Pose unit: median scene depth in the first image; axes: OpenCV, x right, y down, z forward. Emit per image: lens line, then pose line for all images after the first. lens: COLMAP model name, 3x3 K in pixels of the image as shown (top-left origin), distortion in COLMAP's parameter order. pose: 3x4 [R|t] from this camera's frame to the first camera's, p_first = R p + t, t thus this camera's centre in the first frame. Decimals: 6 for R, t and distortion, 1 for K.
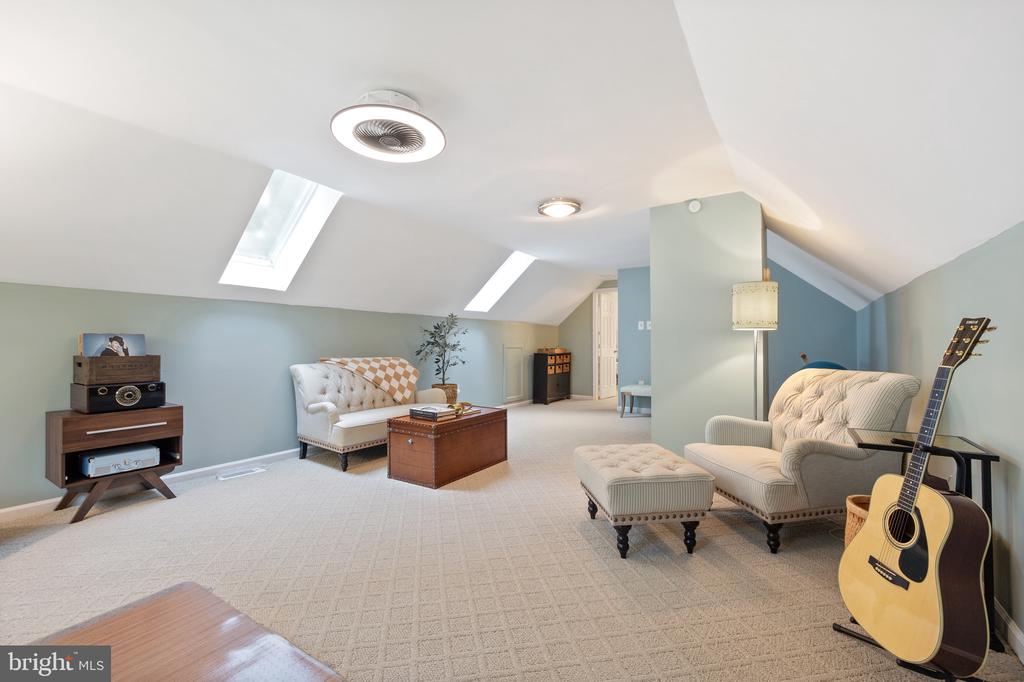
lens RADIAL K [[430.8, 0, 522.9], [0, 430.8, 343.4], [0, 0, 1]] dist [0.000070, -0.000030]
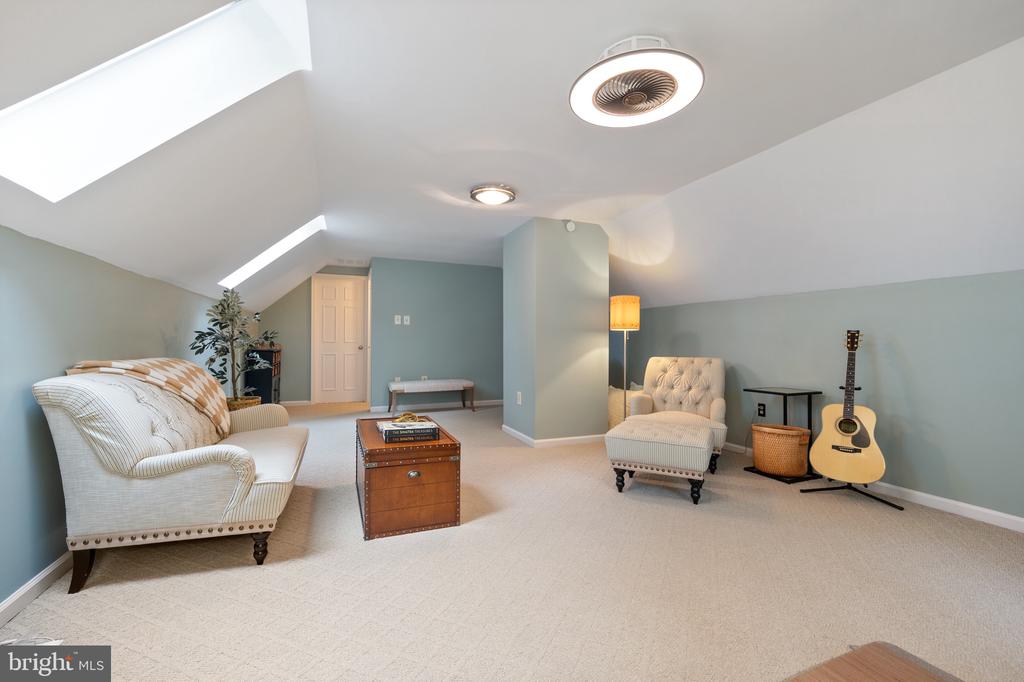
lens RADIAL K [[430.8, 0, 522.9], [0, 430.8, 343.4], [0, 0, 1]] dist [0.000070, -0.000030]
pose [[0.574826, 0.003103, 0.818270, -0.672954], [-0.010692, 0.999936, 0.003719, 0.008837], [-0.818206, -0.010886, 0.574822, 0.411126]]
